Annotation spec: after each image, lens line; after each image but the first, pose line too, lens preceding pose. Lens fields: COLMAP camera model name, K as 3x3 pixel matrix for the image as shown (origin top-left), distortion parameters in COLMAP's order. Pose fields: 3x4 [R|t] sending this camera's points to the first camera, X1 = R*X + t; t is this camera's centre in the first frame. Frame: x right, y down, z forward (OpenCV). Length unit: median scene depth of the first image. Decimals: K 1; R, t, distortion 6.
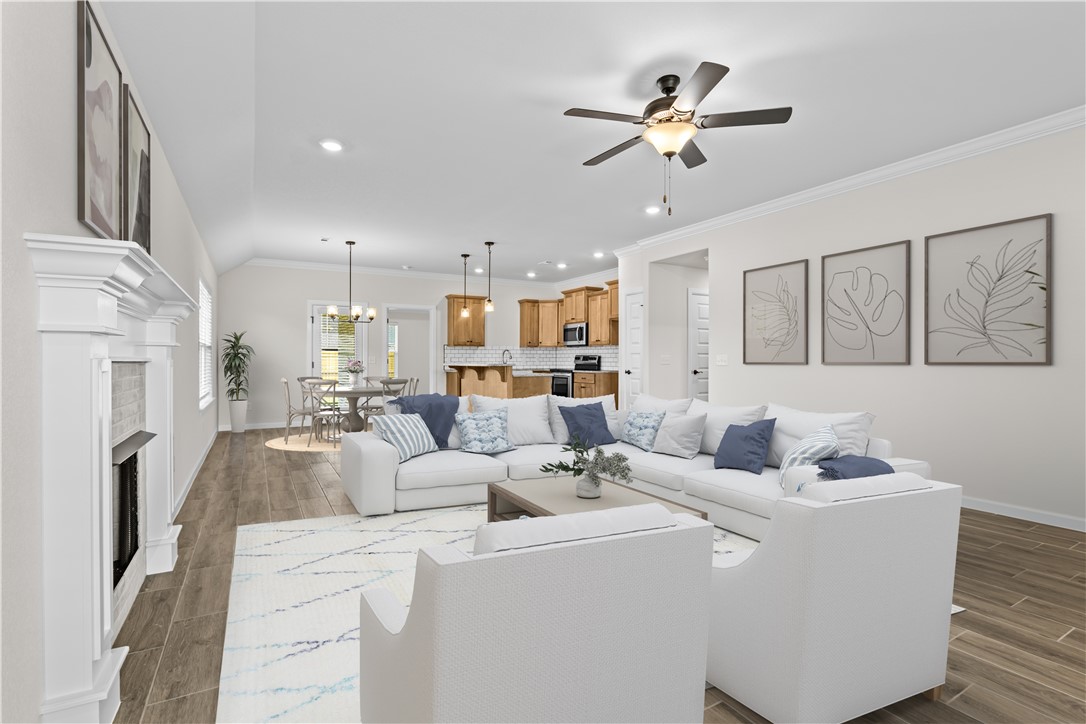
lens RADIAL K [[513.2, 0, 545.3], [0, 513.2, 354.7], [0, 0, 1]] dist [-0.027115, 0.012204]
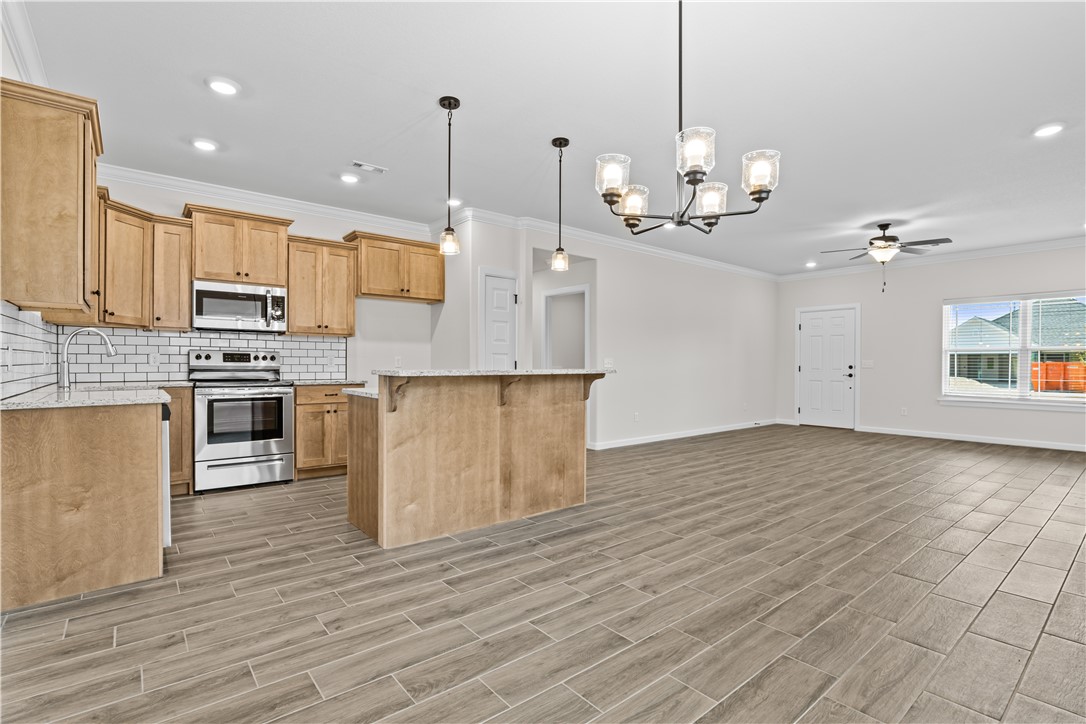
lens RADIAL K [[513.2, 0, 545.3], [0, 513.2, 354.7], [0, 0, 1]] dist [-0.027115, 0.012204]
pose [[-0.157612, 0.018177, 0.987334, -0.463304], [-0.014986, 0.999671, -0.020796, 0.010740], [-0.987387, -0.018074, -0.157288, 0.810906]]
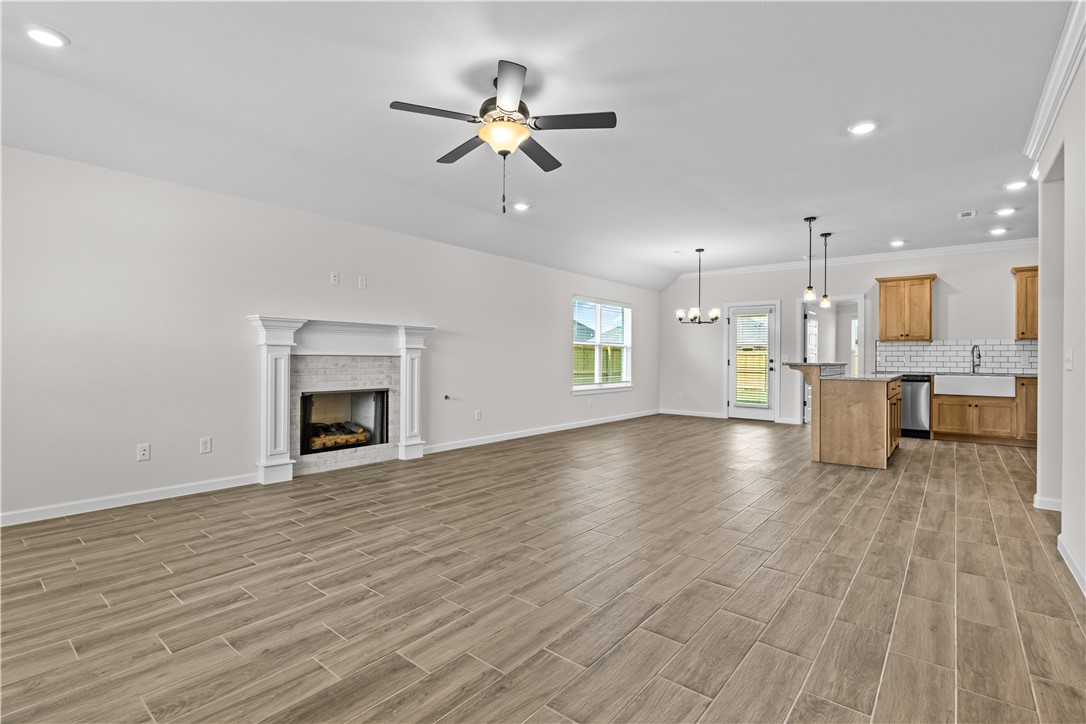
lens RADIAL K [[513.2, 0, 545.3], [0, 513.2, 354.7], [0, 0, 1]] dist [-0.027115, 0.012204]
pose [[0.360656, -0.003488, -0.932692, 0.376757], [0.001933, 0.999994, -0.002992, 0.004583], [0.932697, -0.000724, 0.360661, 0.221419]]
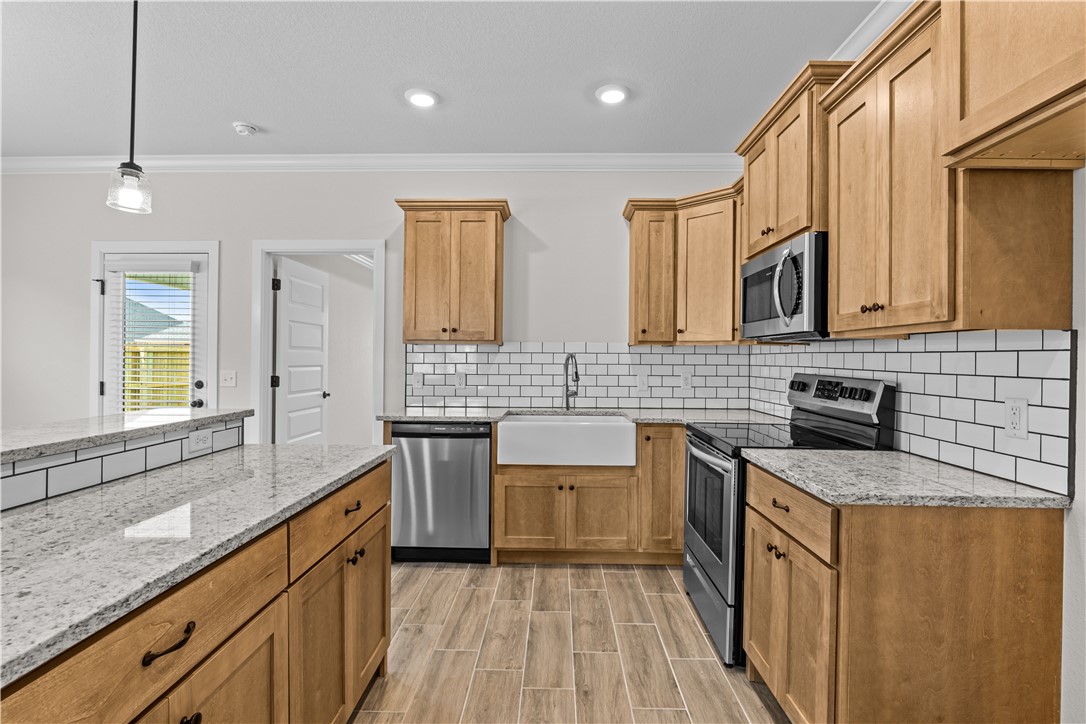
lens RADIAL K [[513.2, 0, 545.3], [0, 513.2, 354.7], [0, 0, 1]] dist [-0.027115, 0.012204]
pose [[0.853870, 0.002407, -0.520482, 0.092911], [-0.000678, 0.999994, 0.003513, -0.010524], [0.520487, -0.002647, 0.853866, 0.744260]]
